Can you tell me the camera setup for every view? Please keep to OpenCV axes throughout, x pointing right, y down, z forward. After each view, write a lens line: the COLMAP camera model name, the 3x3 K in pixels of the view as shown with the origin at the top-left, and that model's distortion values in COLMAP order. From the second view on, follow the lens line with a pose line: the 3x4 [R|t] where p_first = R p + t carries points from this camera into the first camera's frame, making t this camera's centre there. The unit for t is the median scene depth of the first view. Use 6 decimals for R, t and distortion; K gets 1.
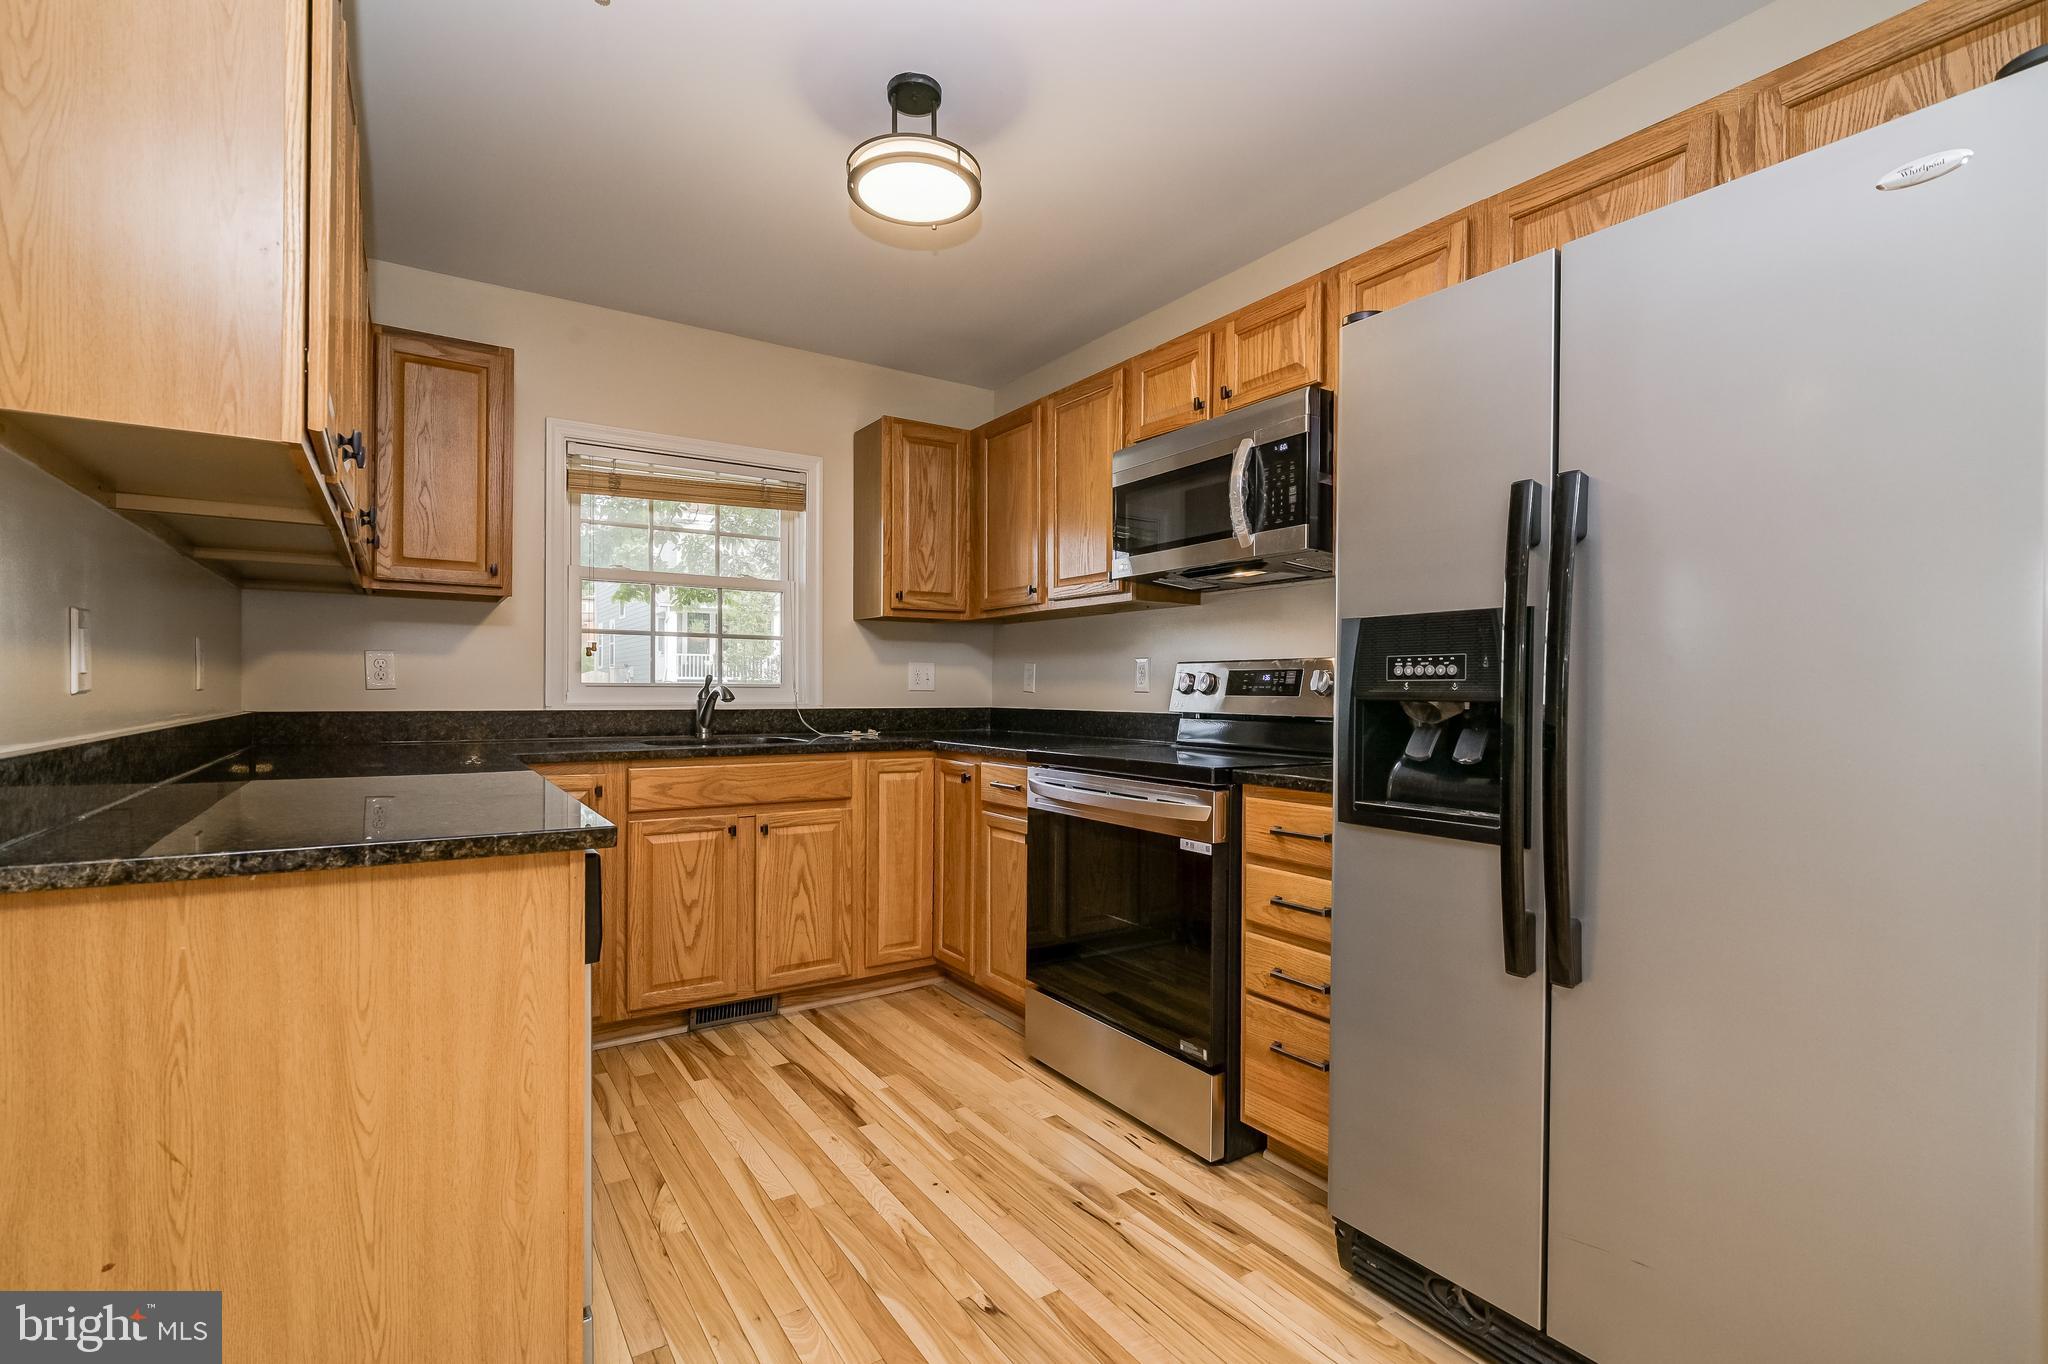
lens RADIAL K [[929.6, 0, 1013.8], [0, 929.6, 691.3], [0, 0, 1]] dist [-0.009387, 0.003837]
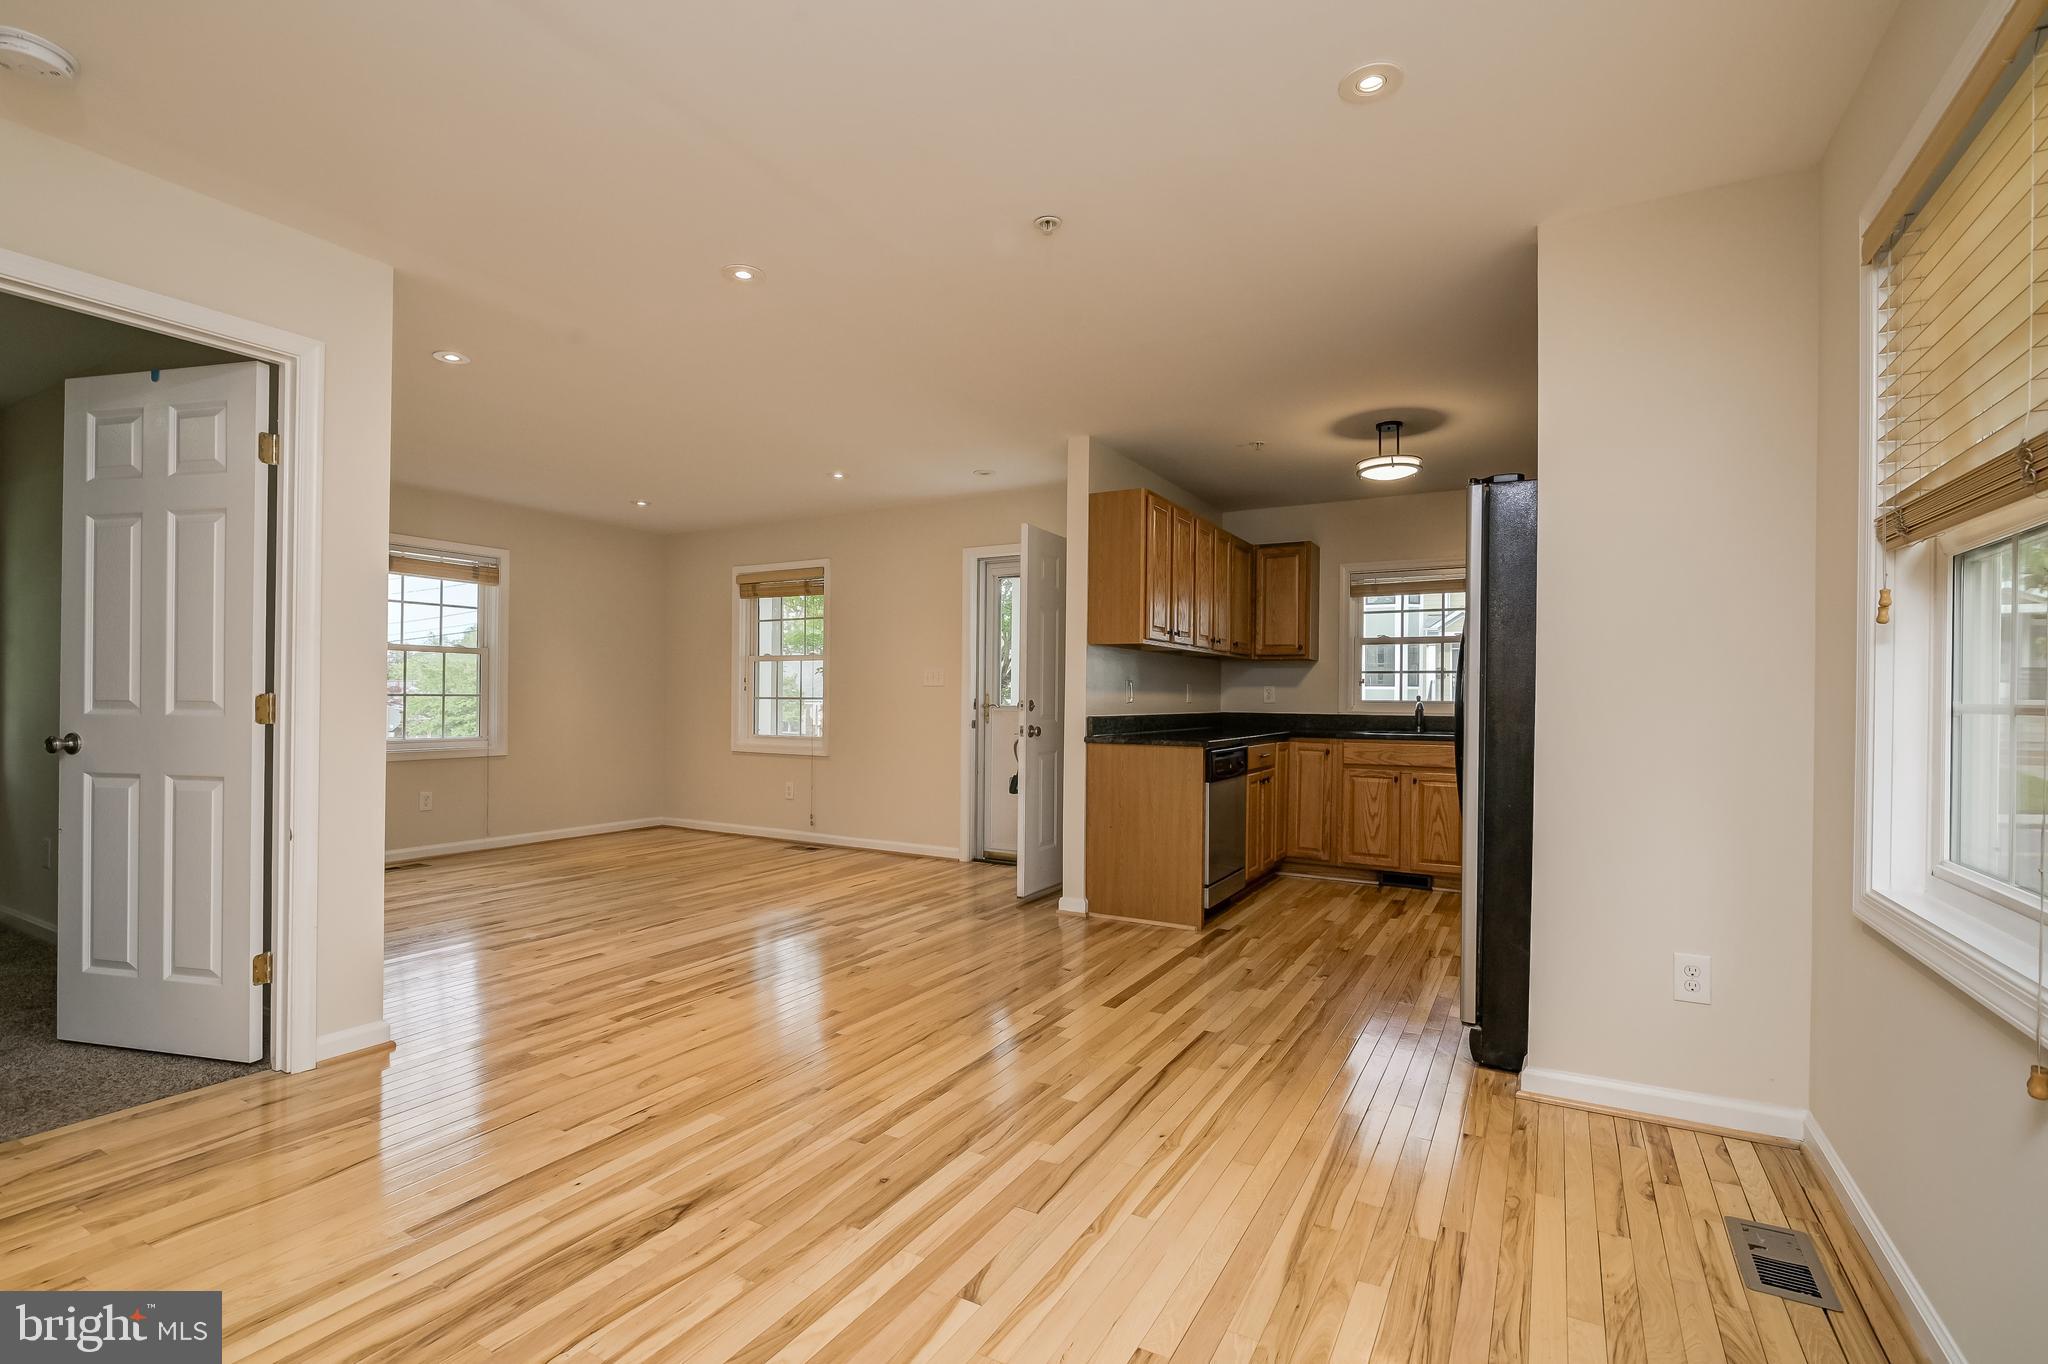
lens RADIAL K [[929.6, 0, 1019.0], [0, 929.6, 696.1], [0, 0, 1]] dist [-0.009387, 0.003837]
pose [[0.453164, -0.002687, -0.891423, 1.030810], [-0.008500, 0.999937, -0.007336, 0.003098], [0.891386, 0.010901, 0.453113, -0.529510]]
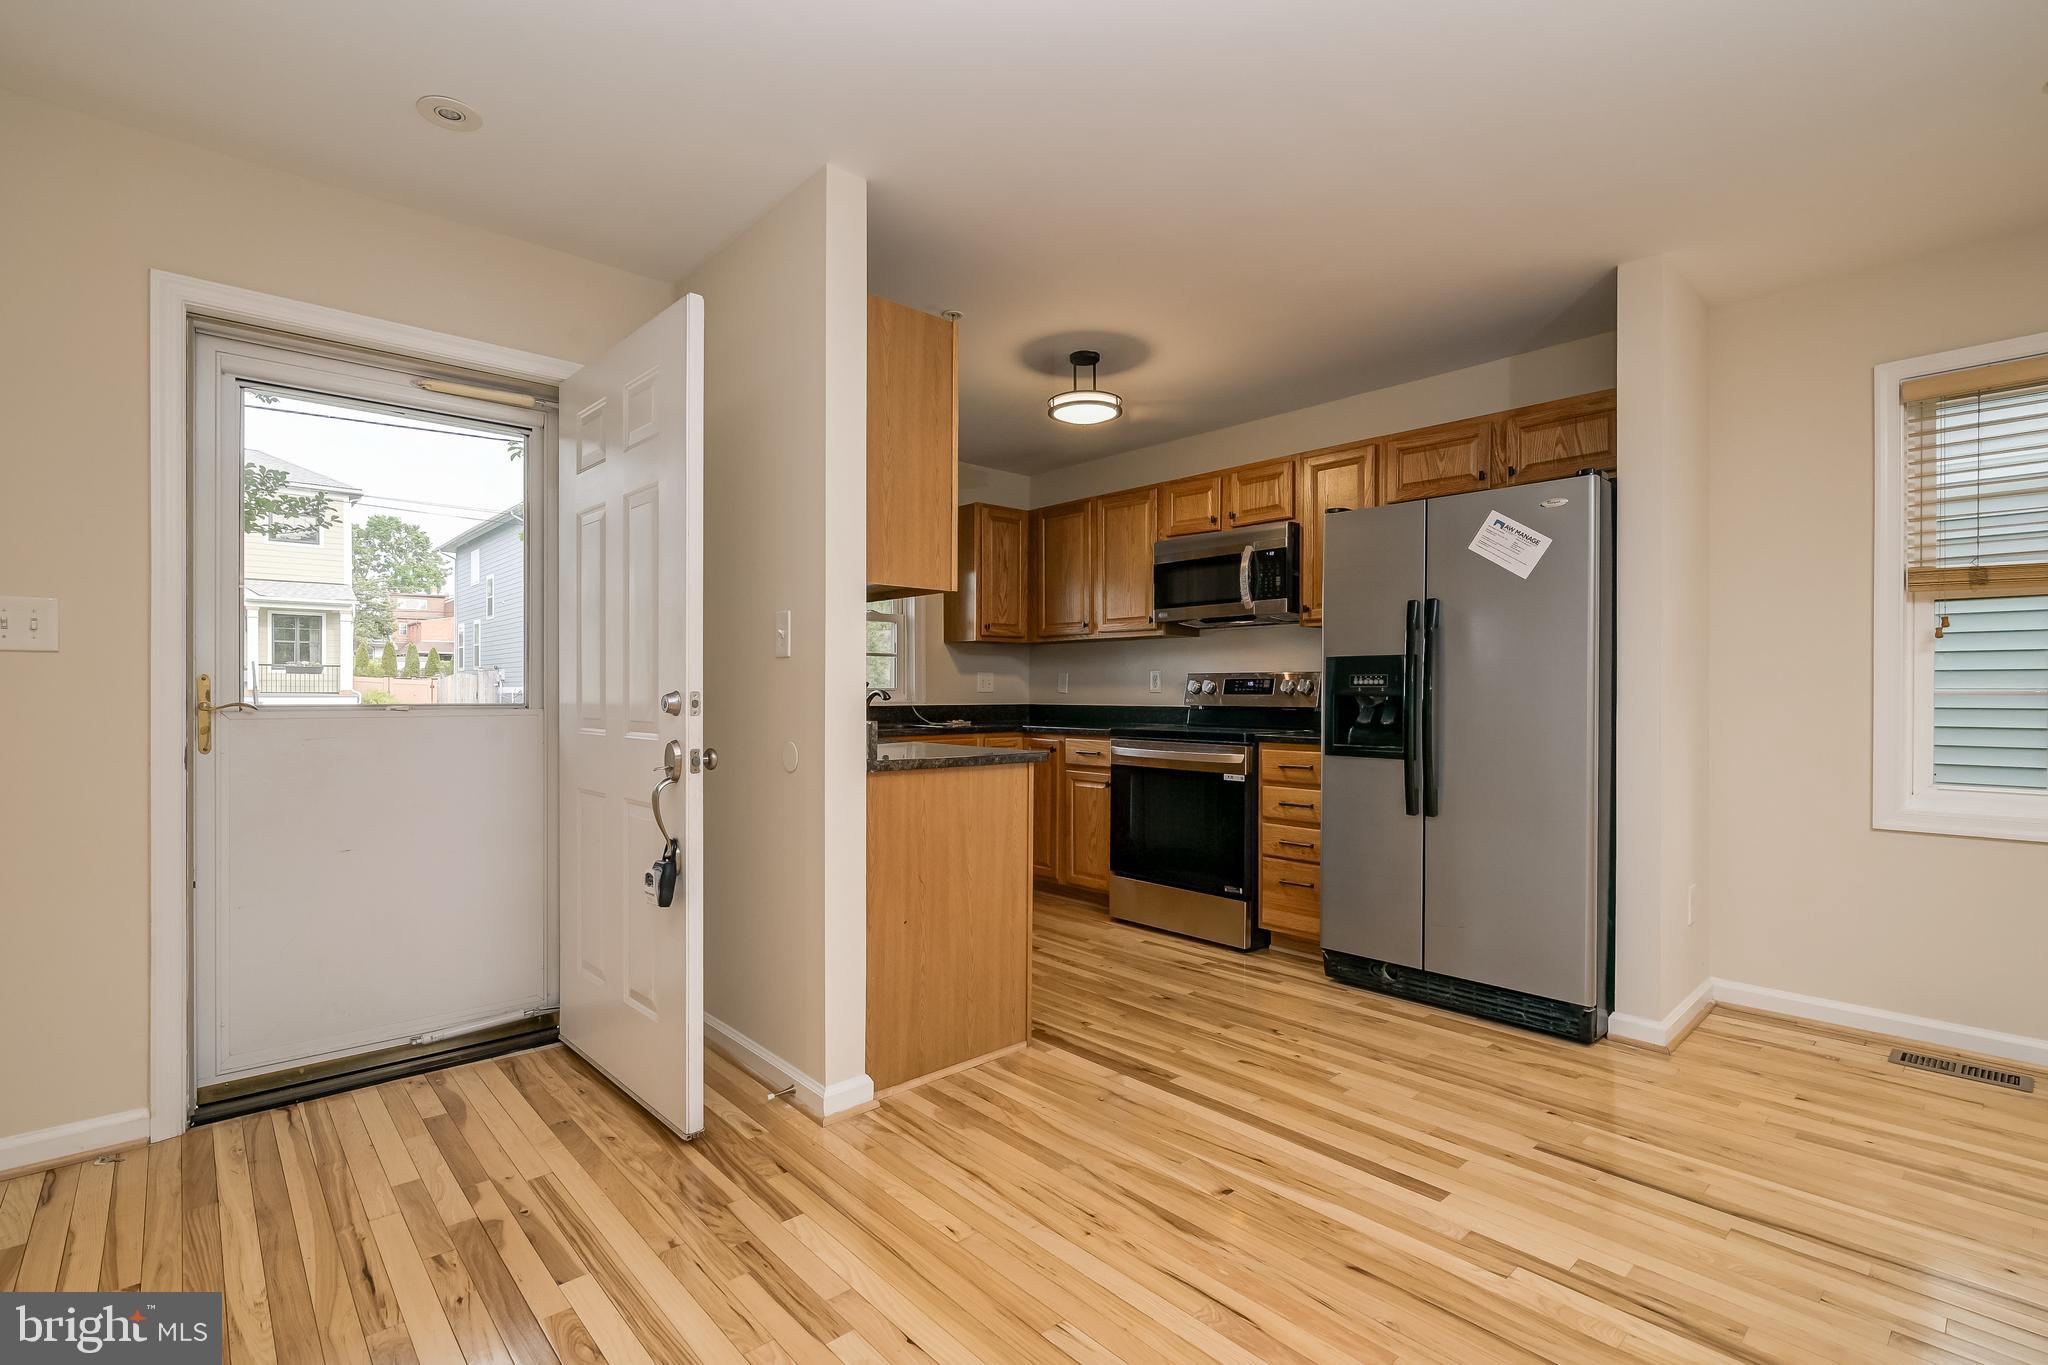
lens RADIAL K [[929.6, 0, 1019.0], [0, 929.6, 694.2], [0, 0, 1]] dist [-0.009387, 0.003837]
pose [[0.986935, -0.001755, 0.161109, -0.380366], [0.001623, 0.999998, 0.000949, 0.001261], [-0.161110, -0.000675, 0.986936, -0.538376]]
